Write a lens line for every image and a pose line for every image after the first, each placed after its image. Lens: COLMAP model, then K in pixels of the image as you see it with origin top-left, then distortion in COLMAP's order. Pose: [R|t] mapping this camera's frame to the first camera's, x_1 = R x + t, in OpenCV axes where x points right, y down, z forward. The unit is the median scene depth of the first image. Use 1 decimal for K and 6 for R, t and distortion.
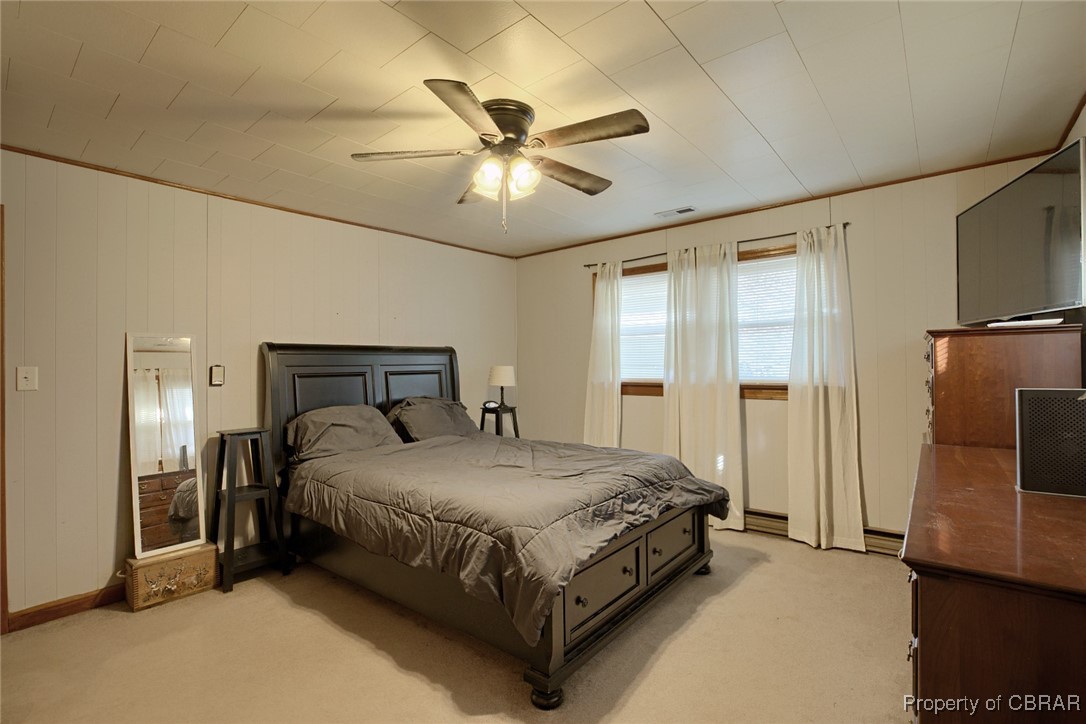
lens RADIAL K [[500.4, 0, 542.2], [0, 500.4, 357.2], [0, 0, 1]] dist [-0.023864, 0.000189]
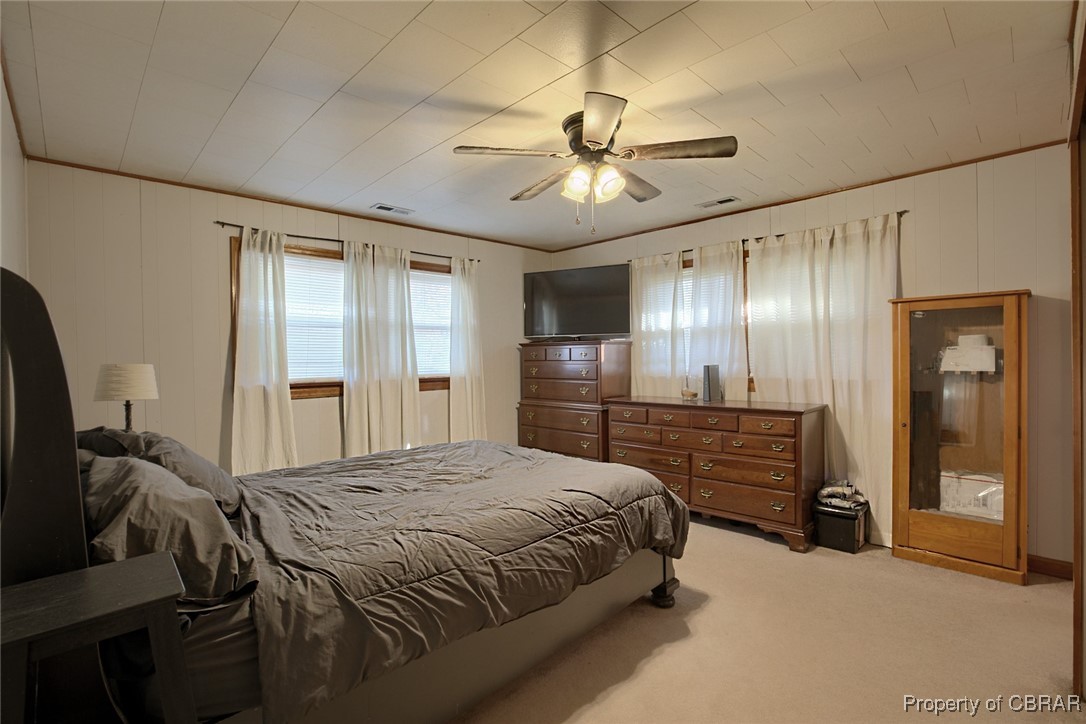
lens RADIAL K [[500.4, 0, 542.2], [0, 500.4, 357.2], [0, 0, 1]] dist [-0.023864, 0.000189]
pose [[0.104026, 0.012286, 0.994499, -0.707475], [0.004210, 0.999909, -0.012794, 0.021793], [-0.994566, 0.005518, 0.103965, 0.611440]]
